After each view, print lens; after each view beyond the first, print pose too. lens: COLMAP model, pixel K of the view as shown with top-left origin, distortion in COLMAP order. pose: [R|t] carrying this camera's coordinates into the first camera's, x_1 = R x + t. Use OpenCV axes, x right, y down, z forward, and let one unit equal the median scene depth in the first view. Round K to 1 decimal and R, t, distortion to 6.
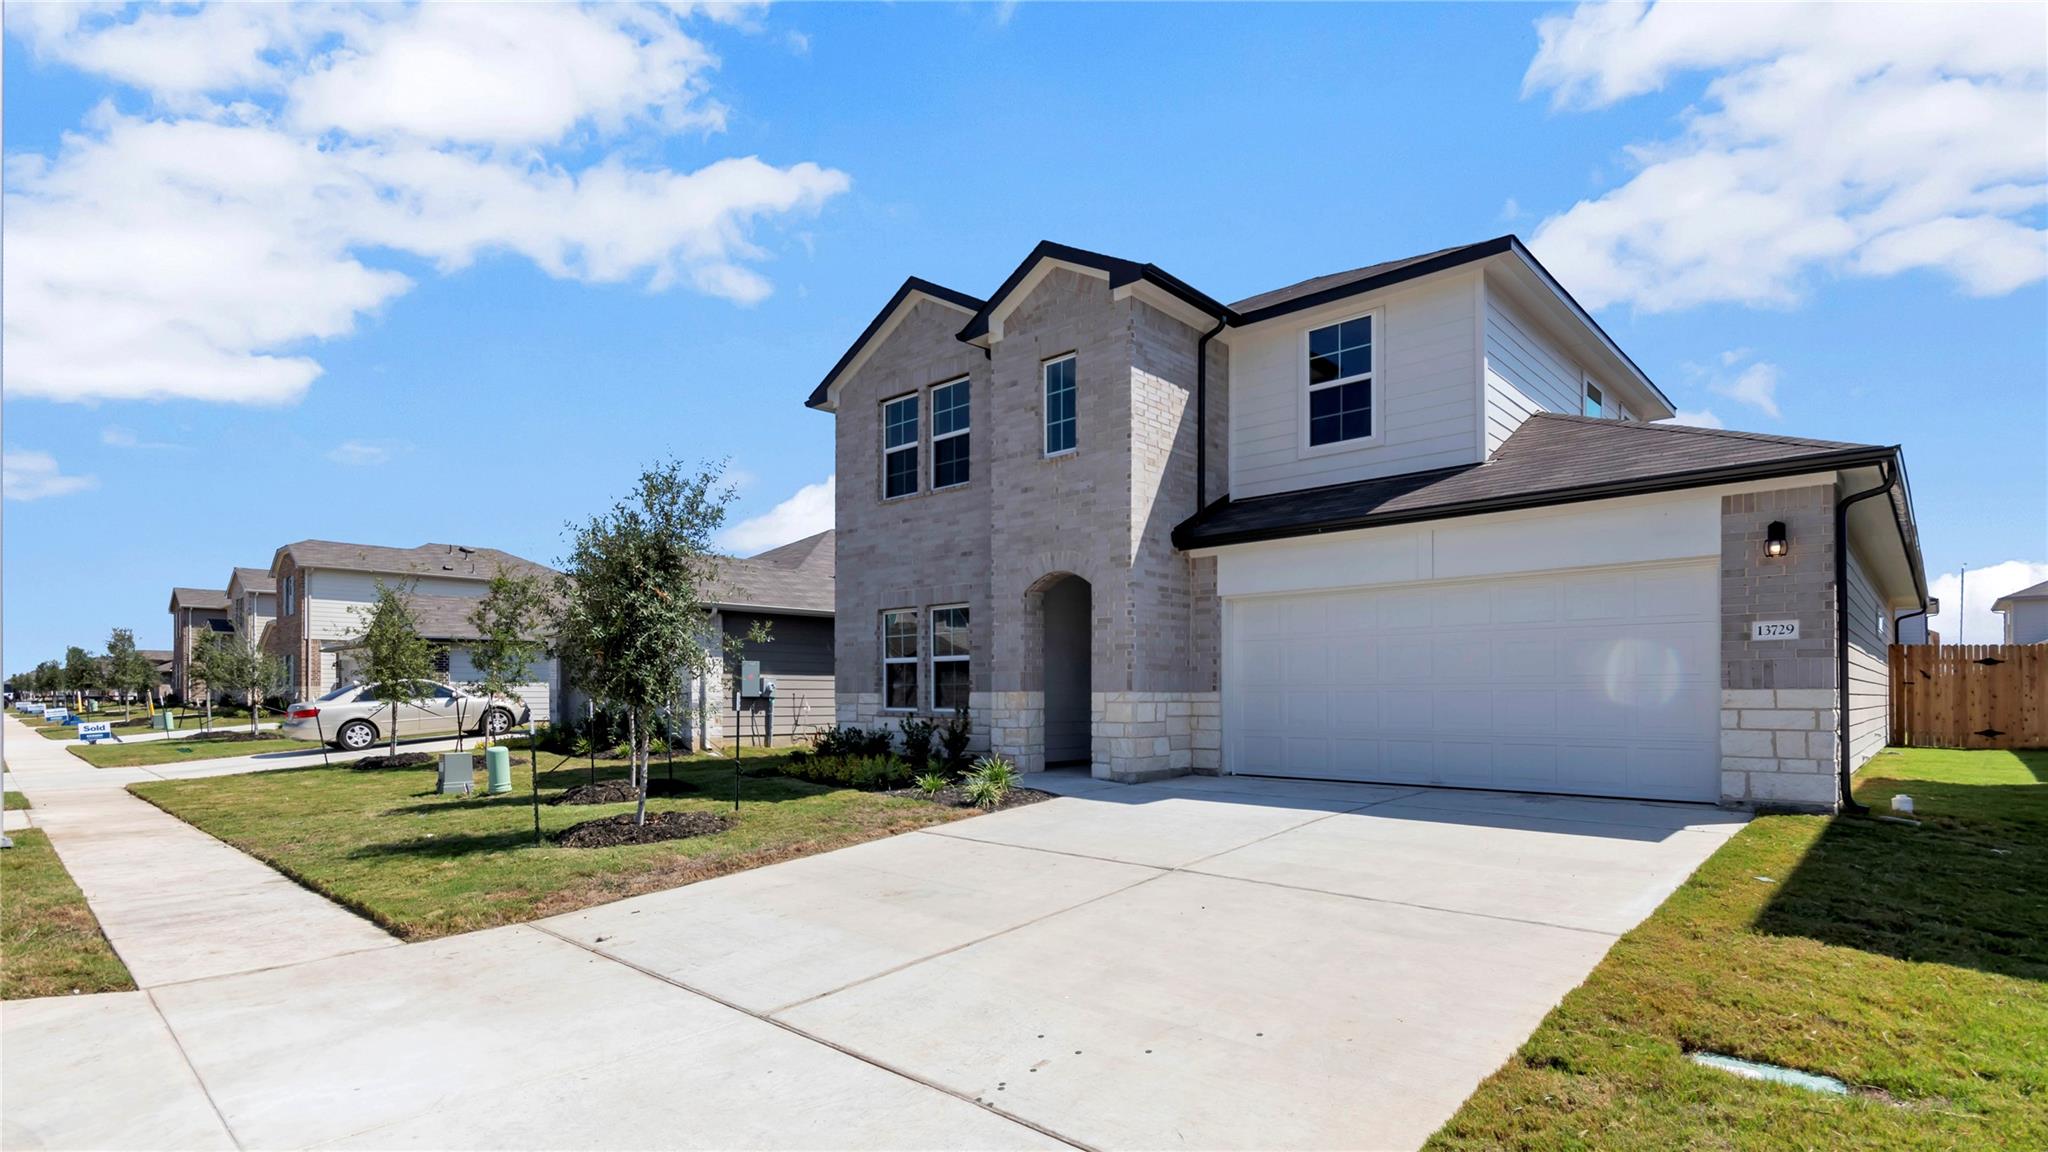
lens RADIAL K [[980.7, 0, 1018.2], [0, 980.7, 584.0], [0, 0, 1]] dist [-0.000071, -0.000361]
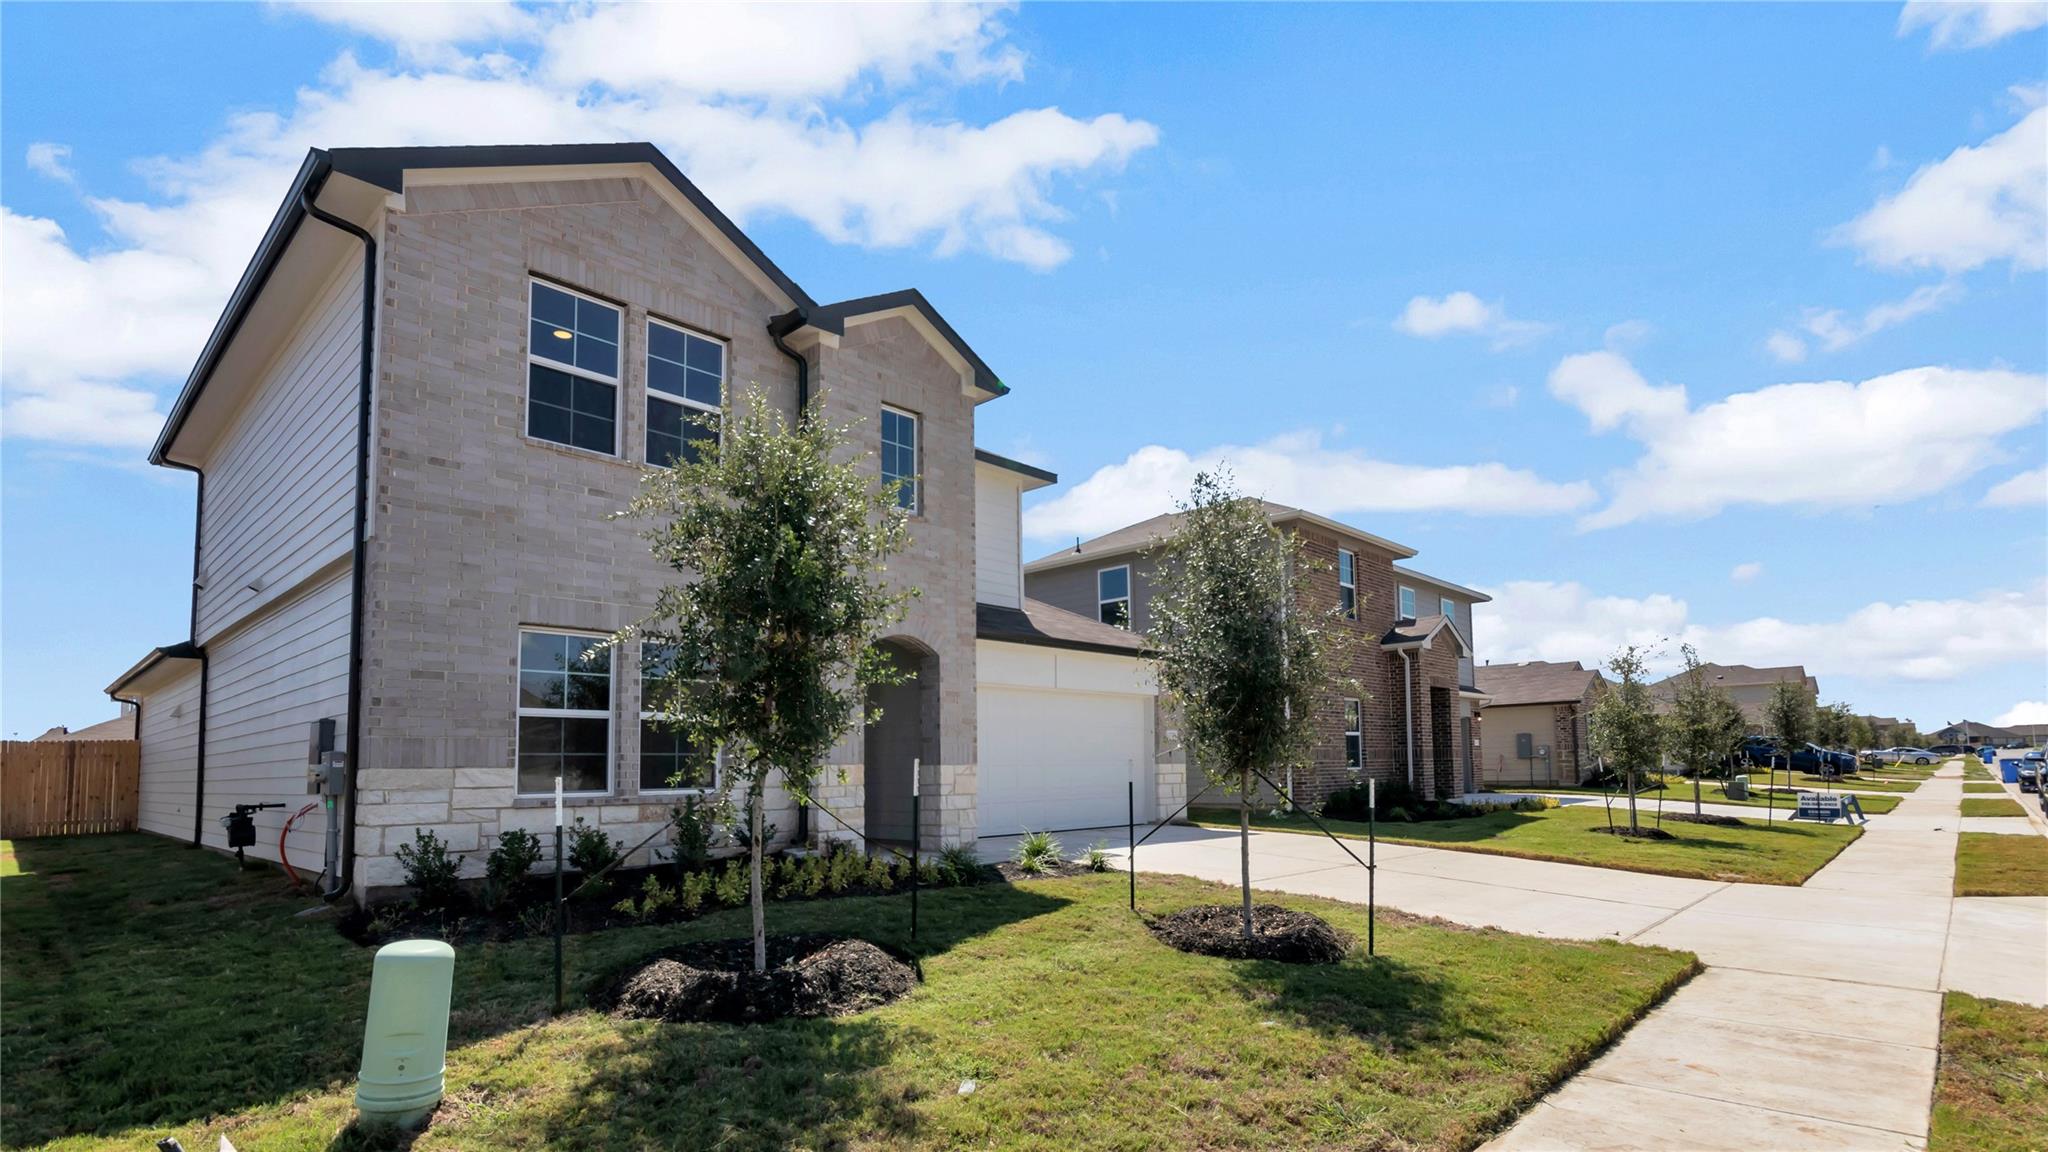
lens RADIAL K [[980.7, 0, 1018.2], [0, 980.7, 584.0], [0, 0, 1]] dist [-0.000071, -0.000361]
pose [[0.009762, 0.189940, 0.981747, -0.855708], [-0.096680, 0.977373, -0.188133, 0.101856], [-0.995268, -0.093079, 0.027905, 0.840272]]
